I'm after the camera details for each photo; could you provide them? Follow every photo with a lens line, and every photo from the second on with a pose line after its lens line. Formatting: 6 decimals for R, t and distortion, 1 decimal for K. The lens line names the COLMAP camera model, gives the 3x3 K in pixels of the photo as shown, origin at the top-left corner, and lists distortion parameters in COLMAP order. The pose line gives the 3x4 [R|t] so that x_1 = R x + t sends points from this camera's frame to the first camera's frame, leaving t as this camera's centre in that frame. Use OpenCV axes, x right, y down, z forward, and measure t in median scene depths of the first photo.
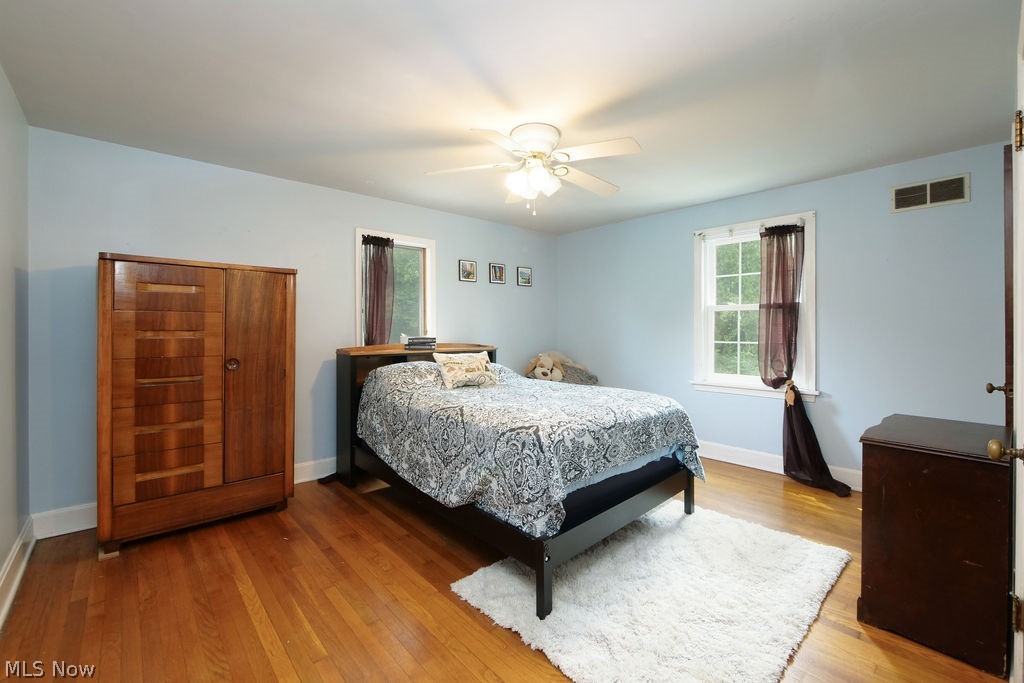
lens RADIAL K [[429.2, 0, 509.5], [0, 429.2, 334.8], [0, 0, 1]] dist [0.001057, -0.000167]
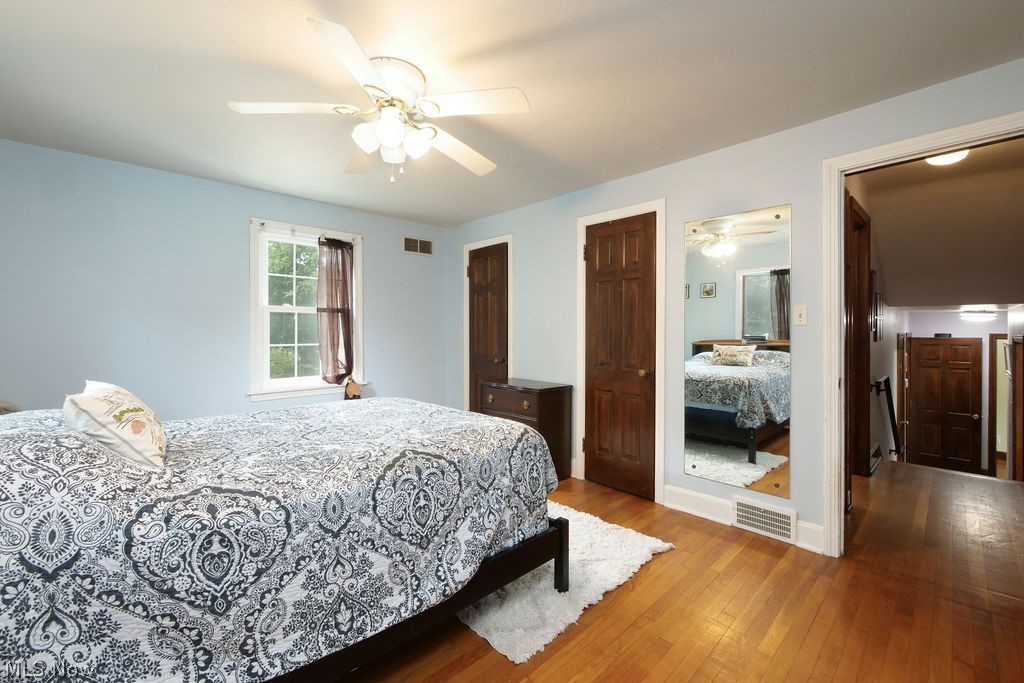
lens RADIAL K [[429.2, 0, 509.5], [0, 429.2, 335.9], [0, 0, 1]] dist [0.001057, -0.000167]
pose [[-0.026542, -0.011115, 0.999586, -0.733983], [0.015056, 0.999820, 0.011517, -0.011043], [-0.999534, 0.015356, -0.026369, 0.834737]]
